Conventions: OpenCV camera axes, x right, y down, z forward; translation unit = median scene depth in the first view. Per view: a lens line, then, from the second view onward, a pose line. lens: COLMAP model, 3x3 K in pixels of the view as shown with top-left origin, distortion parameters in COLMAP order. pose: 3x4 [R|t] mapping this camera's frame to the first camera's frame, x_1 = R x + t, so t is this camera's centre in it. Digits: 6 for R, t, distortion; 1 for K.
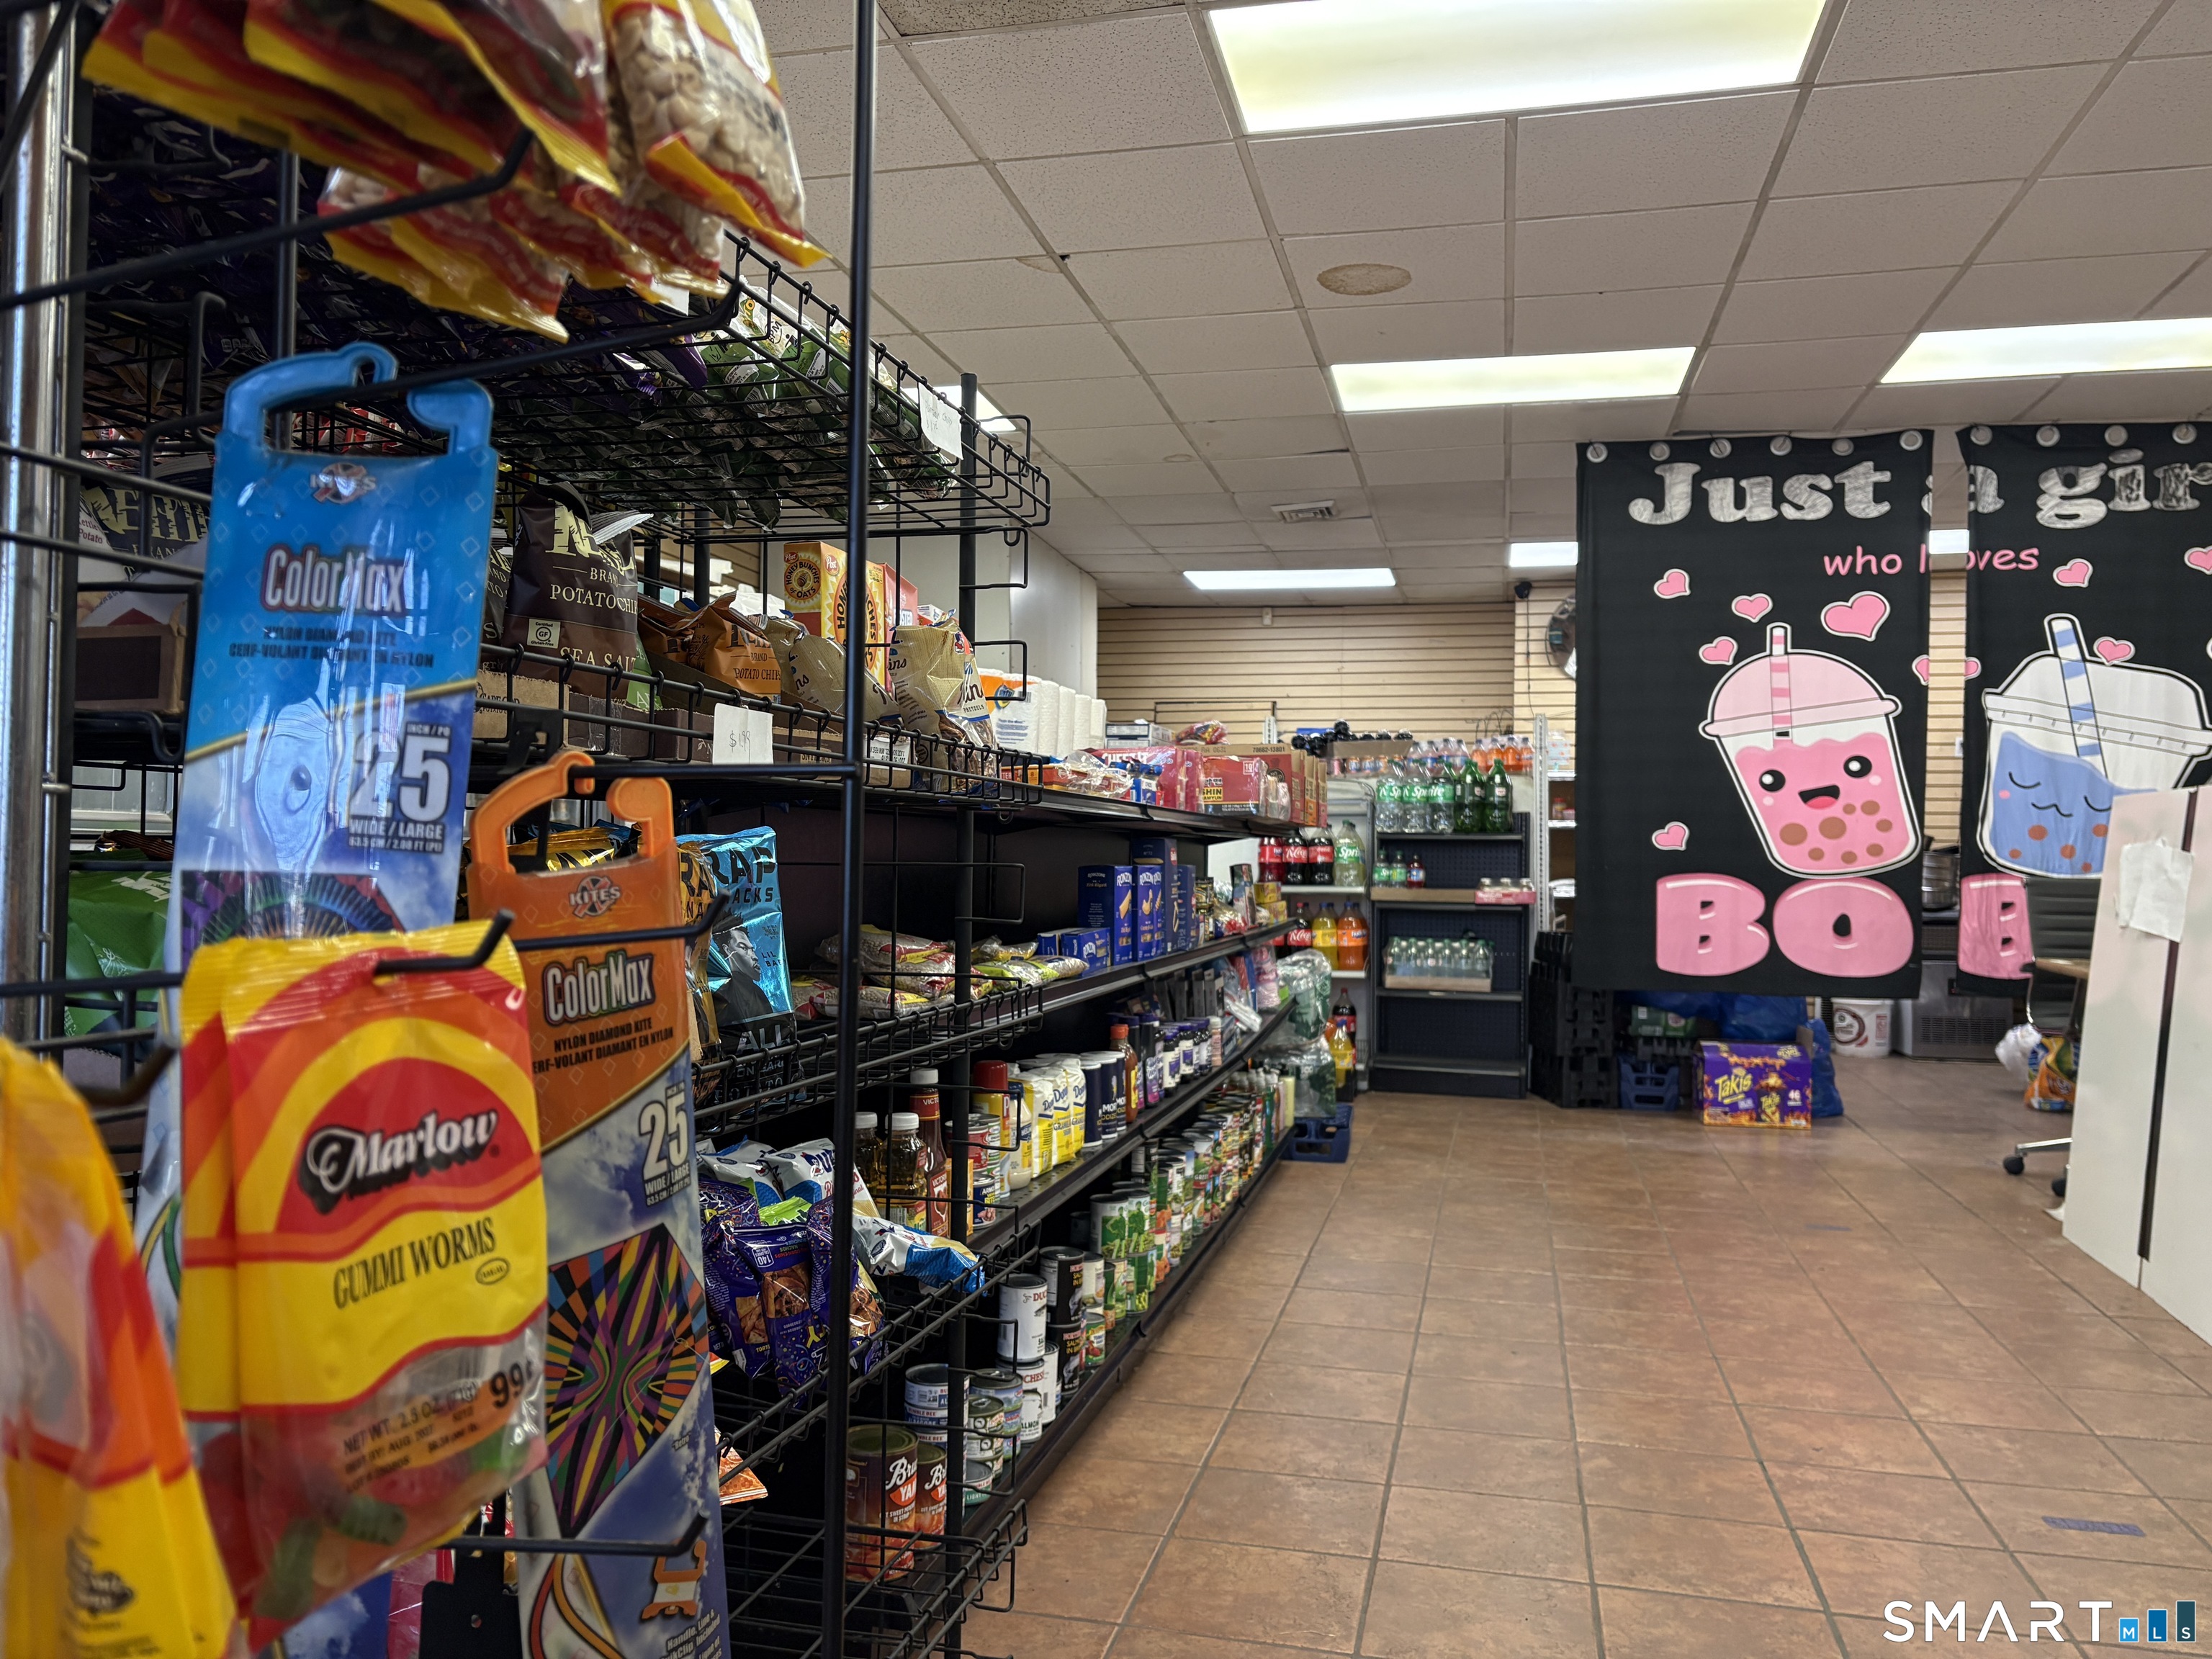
lens RADIAL K [[1664.7, 0, 1116.2], [0, 1664.7, 827.0], [0, 0, 1]] dist [0.045964, -0.049133]
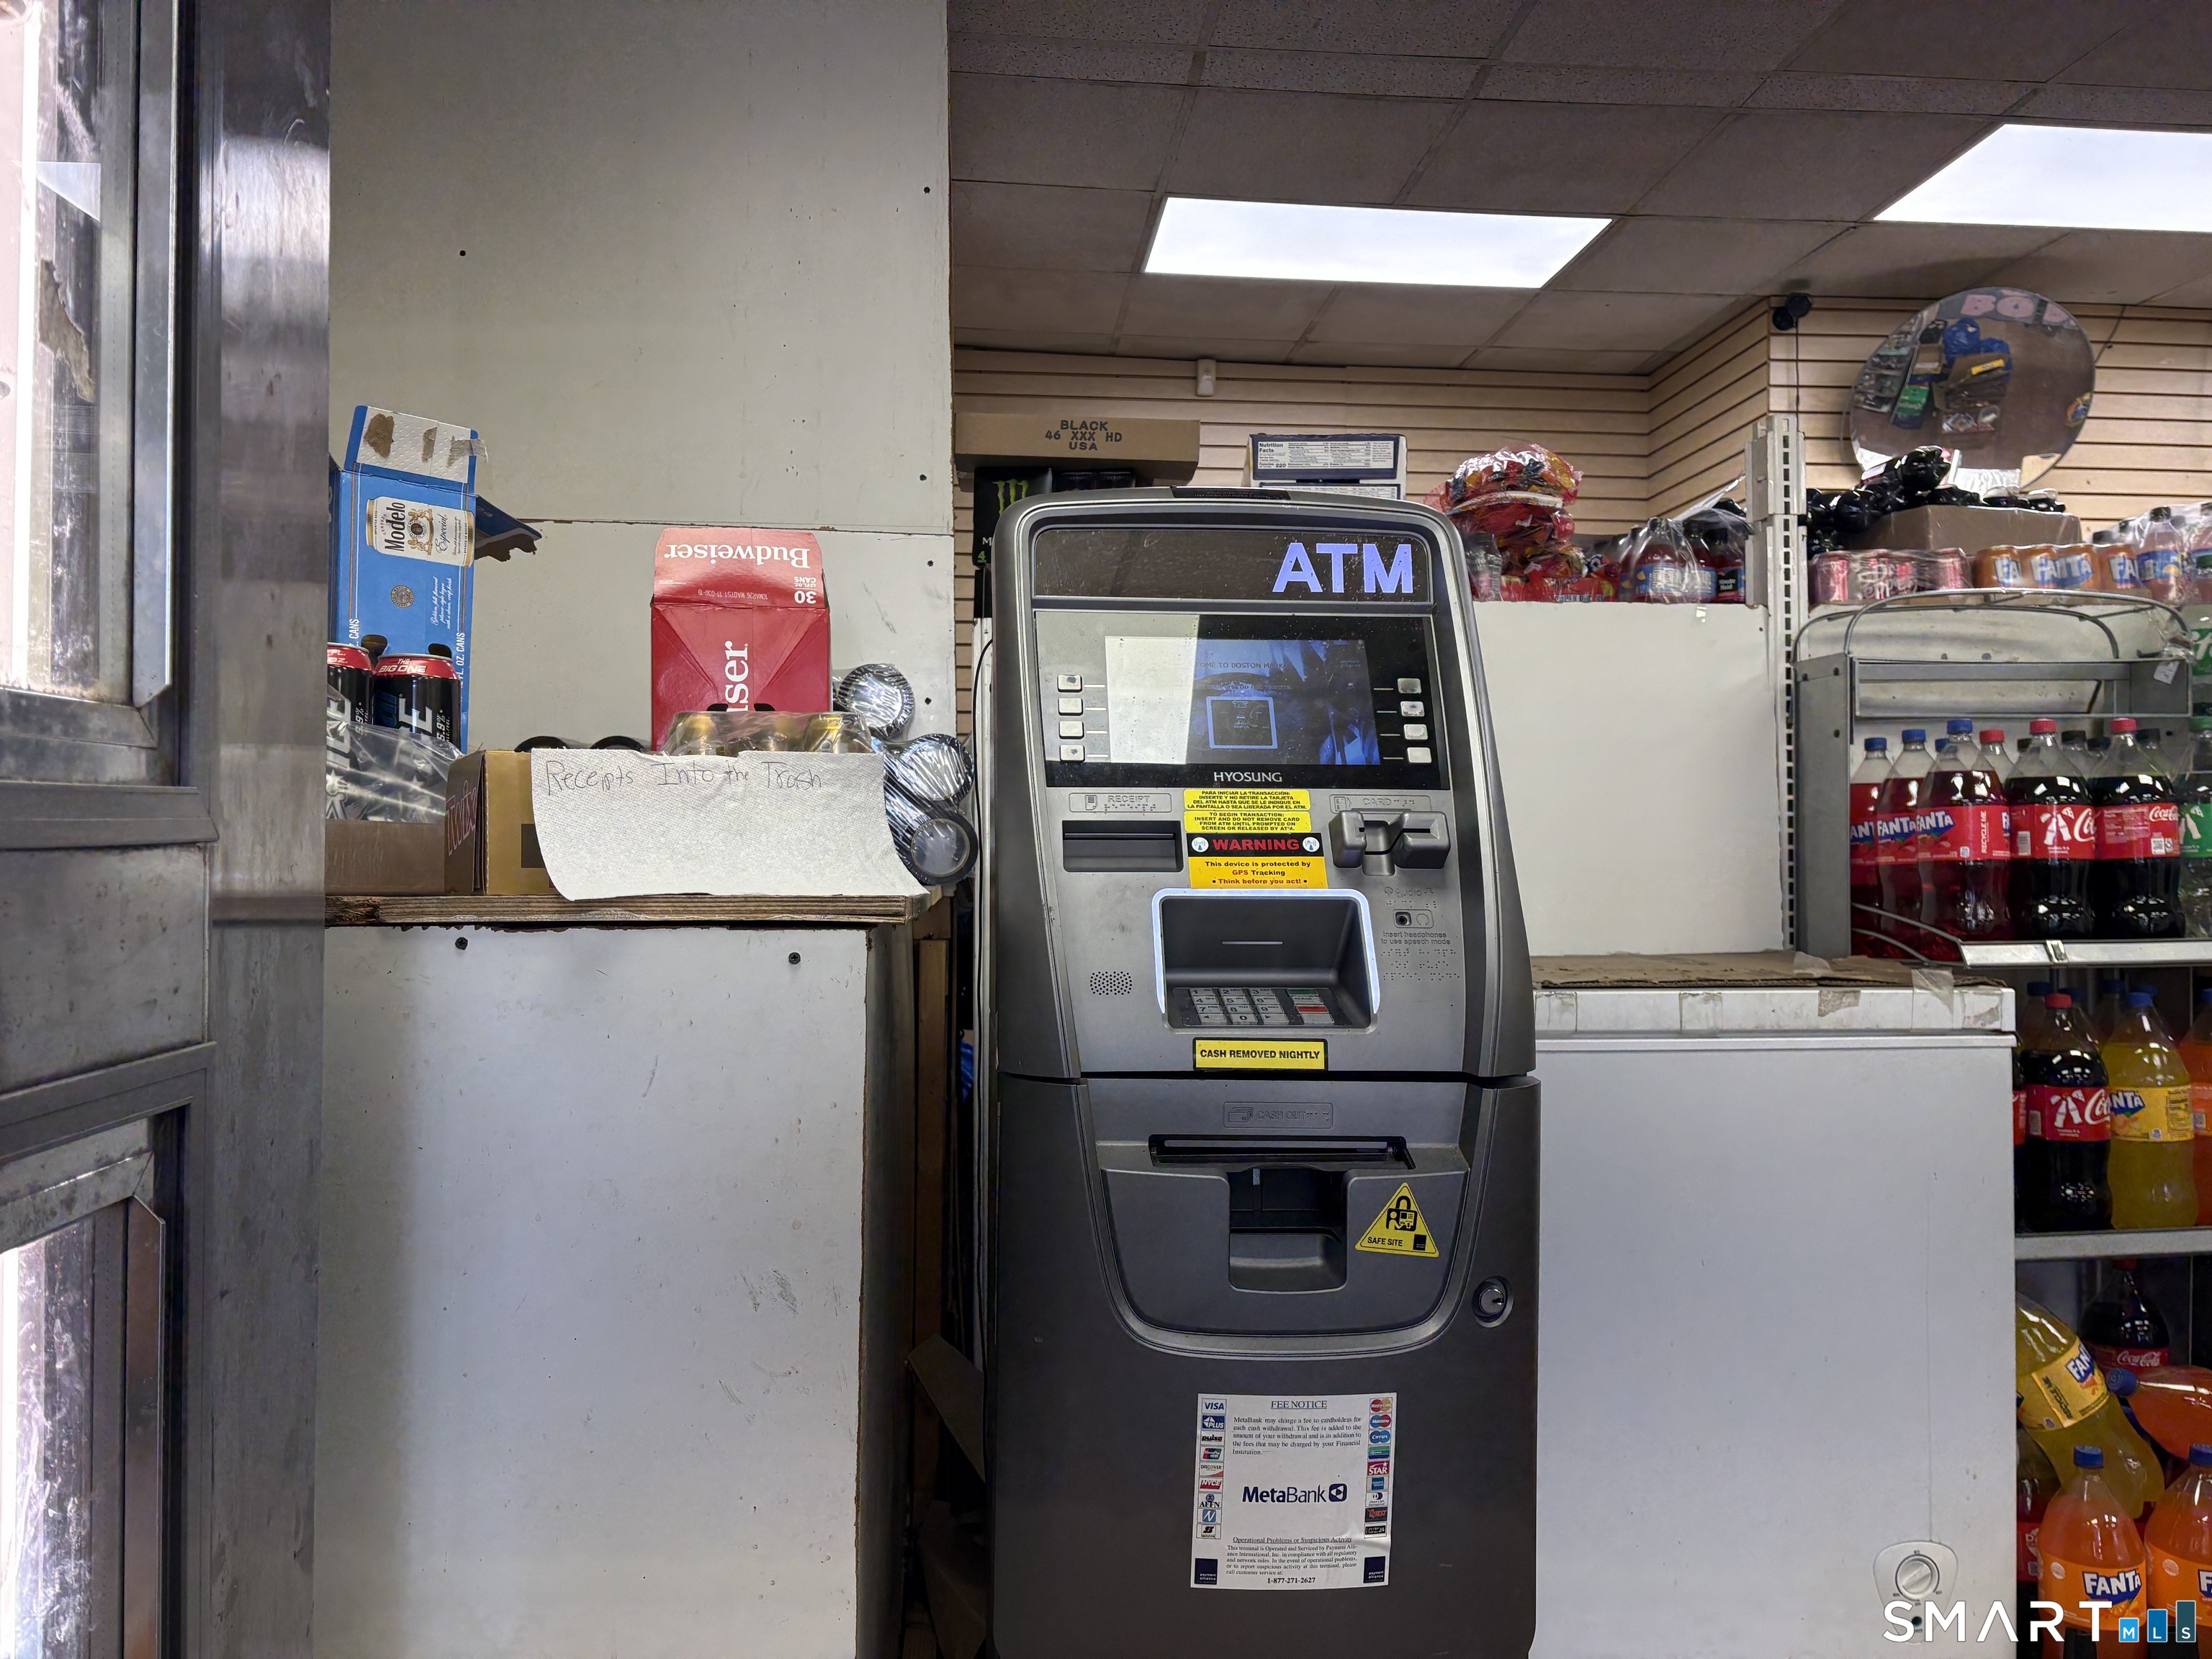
lens RADIAL K [[1664.7, 0, 1103.4], [0, 1664.7, 827.3], [0, 0, 1]] dist [0.045964, -0.049133]
pose [[0.954626, -0.007862, 0.297704, -0.161830], [0.005059, 0.999935, 0.010185, 0.013233], [-0.297765, -0.008217, 0.954604, 0.861783]]
